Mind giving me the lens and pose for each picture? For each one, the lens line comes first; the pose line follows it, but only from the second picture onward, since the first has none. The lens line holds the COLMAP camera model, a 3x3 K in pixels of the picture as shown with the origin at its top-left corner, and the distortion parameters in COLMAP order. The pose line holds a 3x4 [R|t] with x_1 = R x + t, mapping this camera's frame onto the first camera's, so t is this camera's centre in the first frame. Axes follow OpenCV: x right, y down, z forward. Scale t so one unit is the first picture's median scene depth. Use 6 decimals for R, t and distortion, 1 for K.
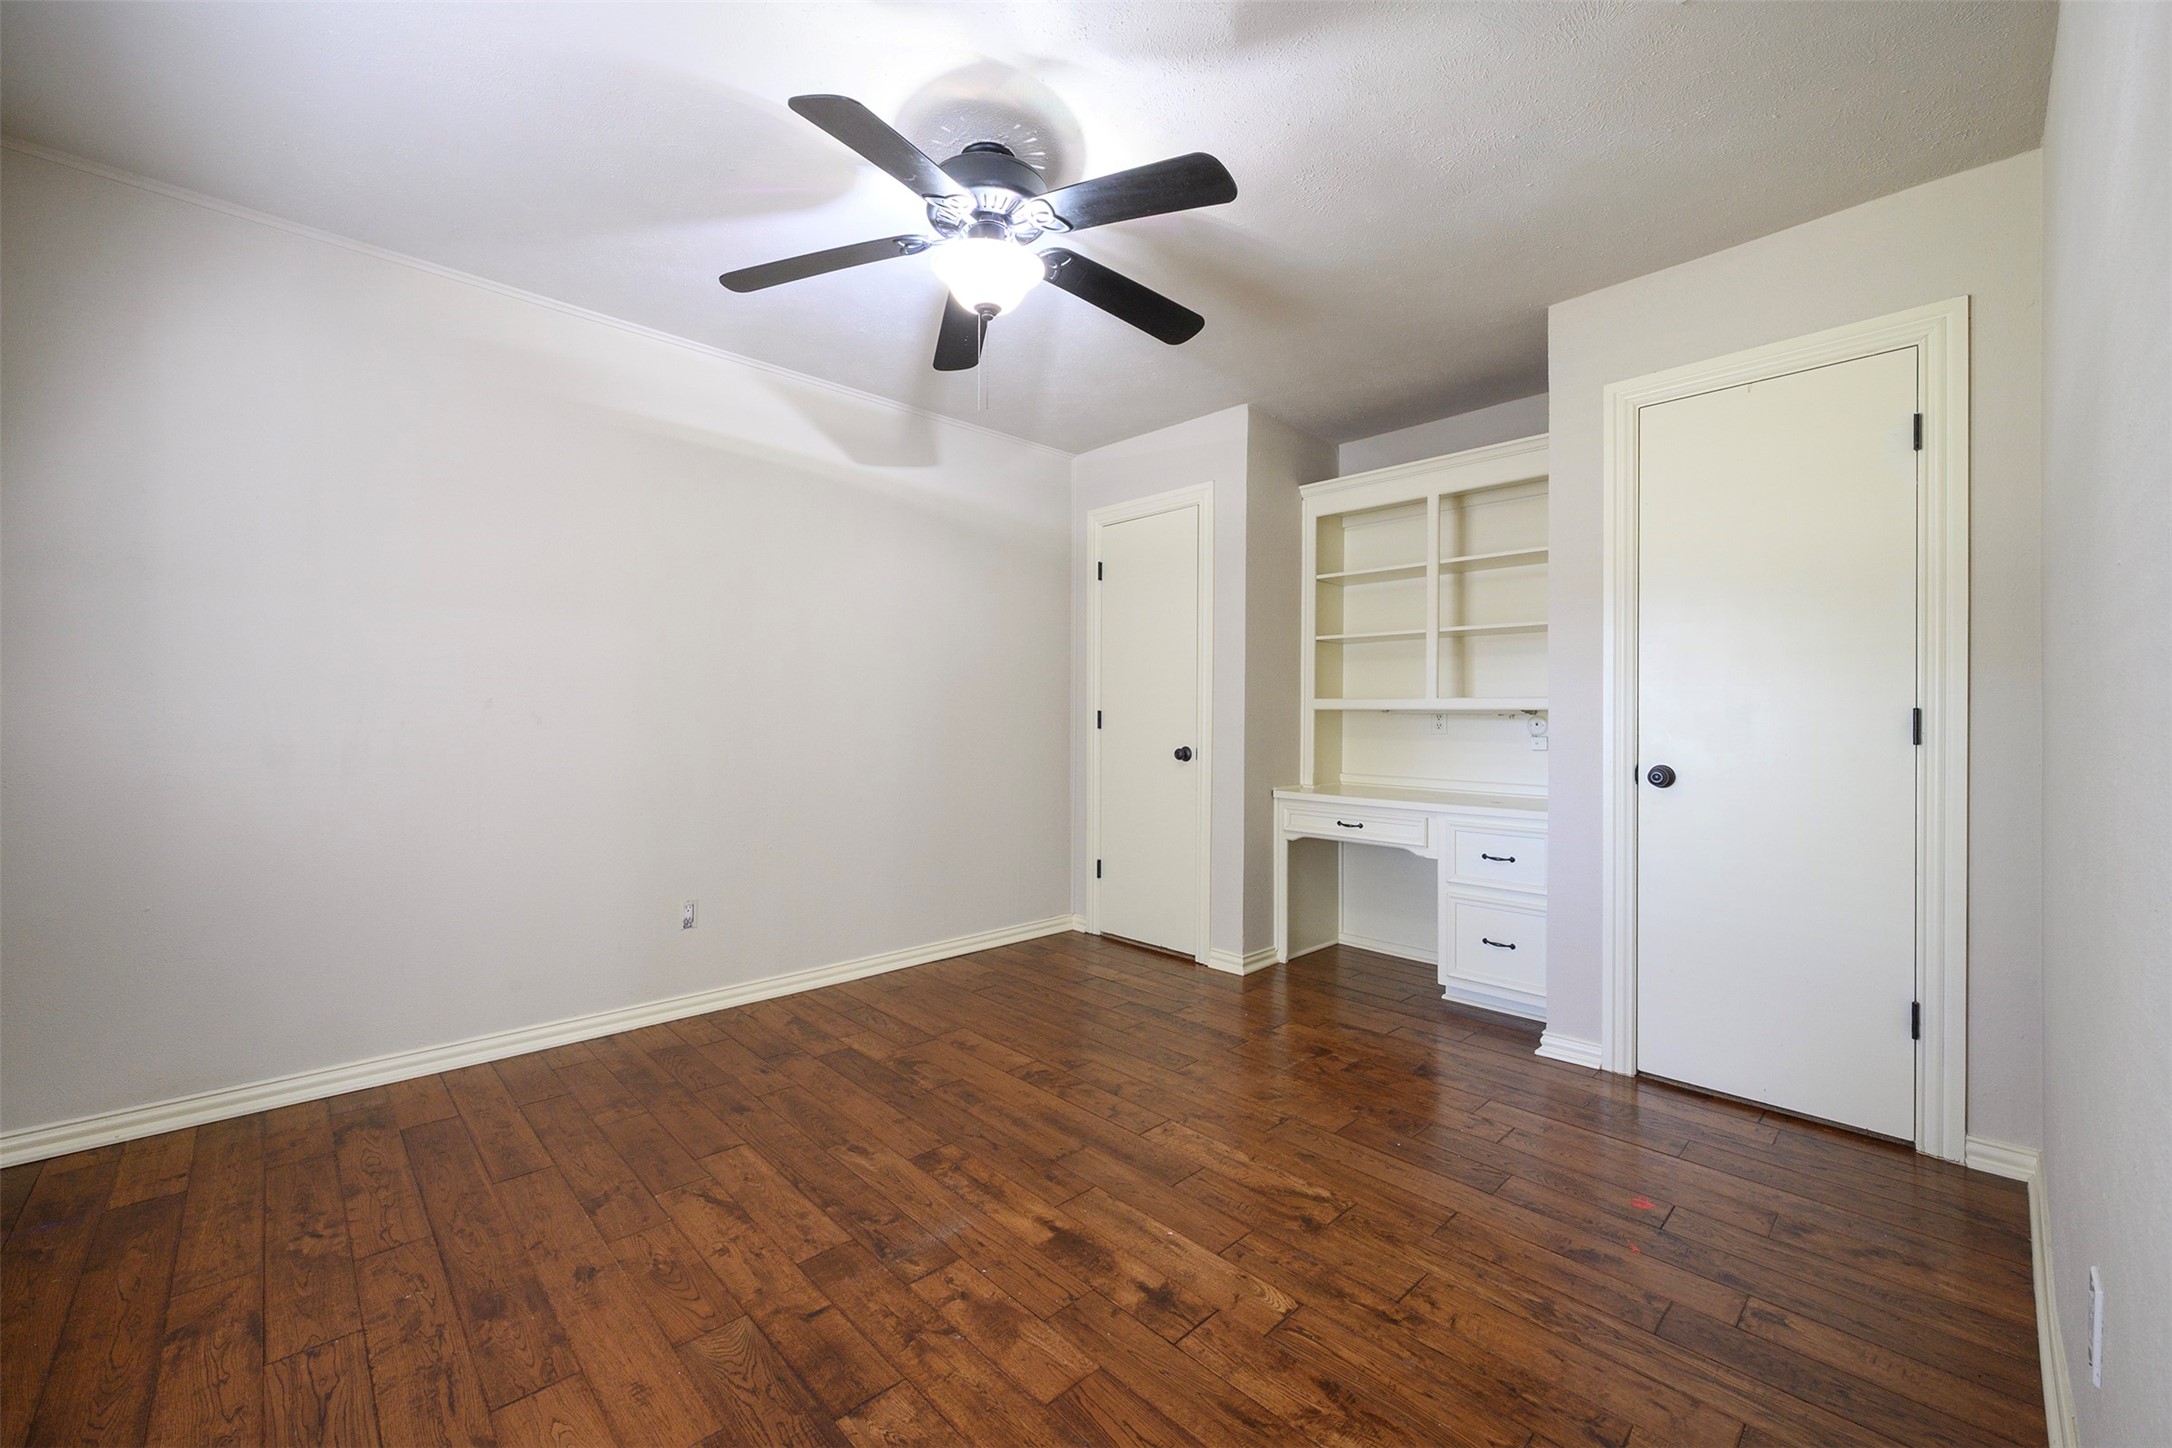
lens RADIAL K [[860.6, 0, 1079.7], [0, 860.6, 721.7], [0, 0, 1]] dist [-0.000746, -0.000196]
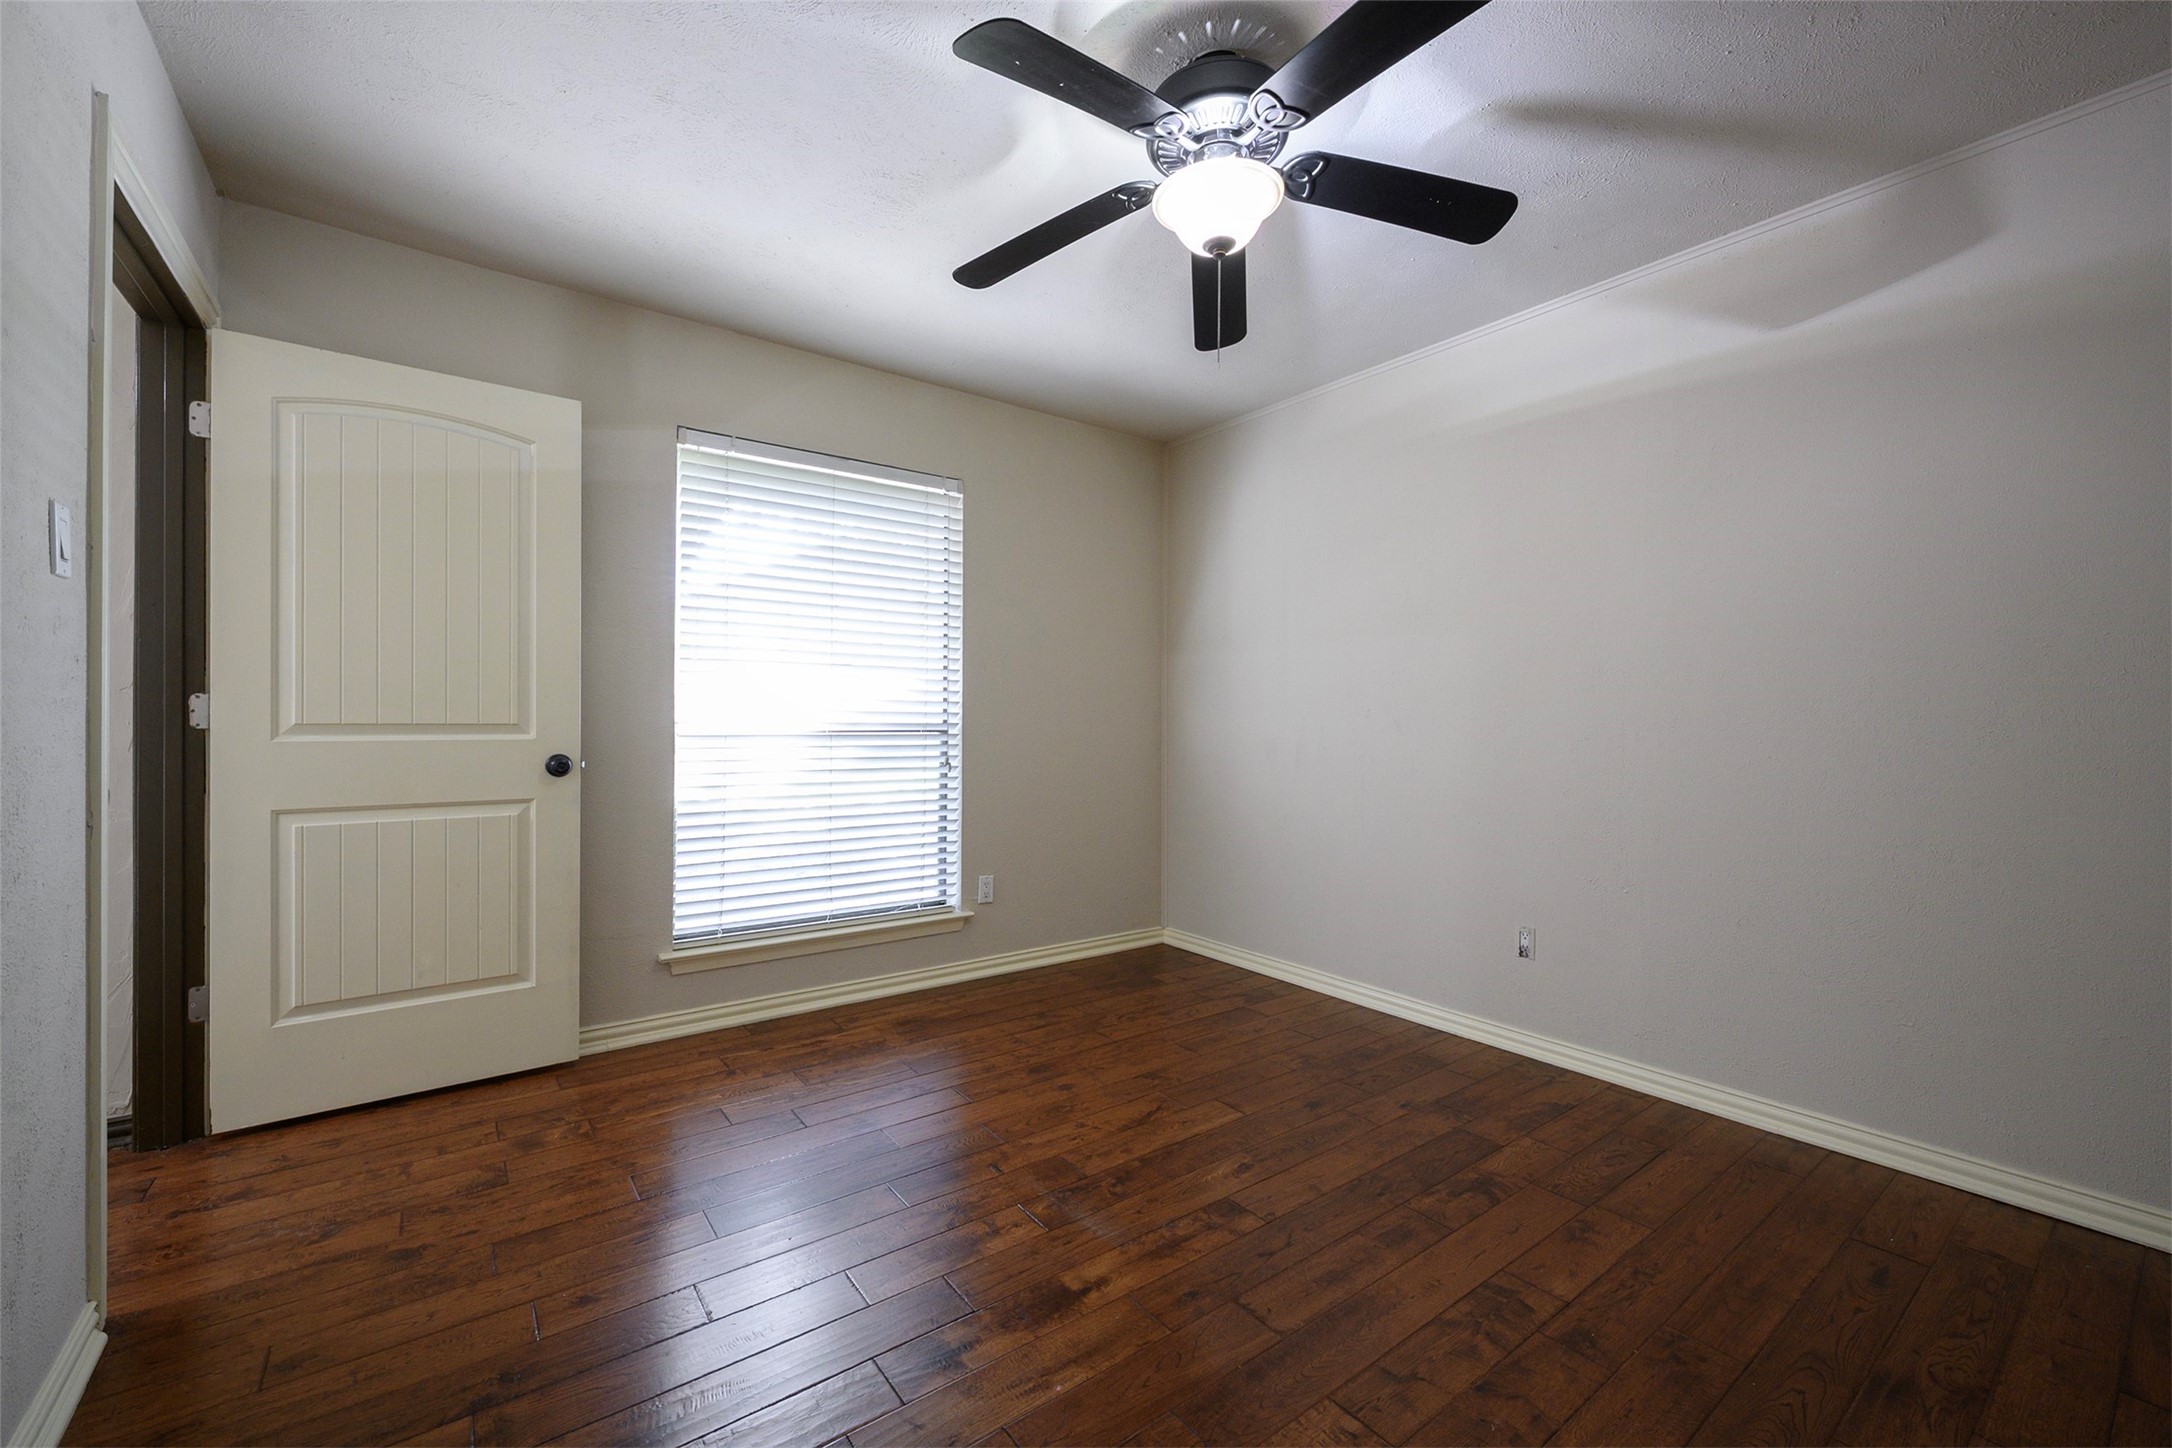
lens RADIAL K [[860.6, 0, 1079.7], [0, 860.6, 721.7], [0, 0, 1]] dist [-0.000746, -0.000196]
pose [[-0.119670, -0.009877, -0.992765, 0.728408], [-0.007088, 0.999934, -0.009094, 0.004104], [0.992788, 0.005949, -0.119732, 0.924791]]
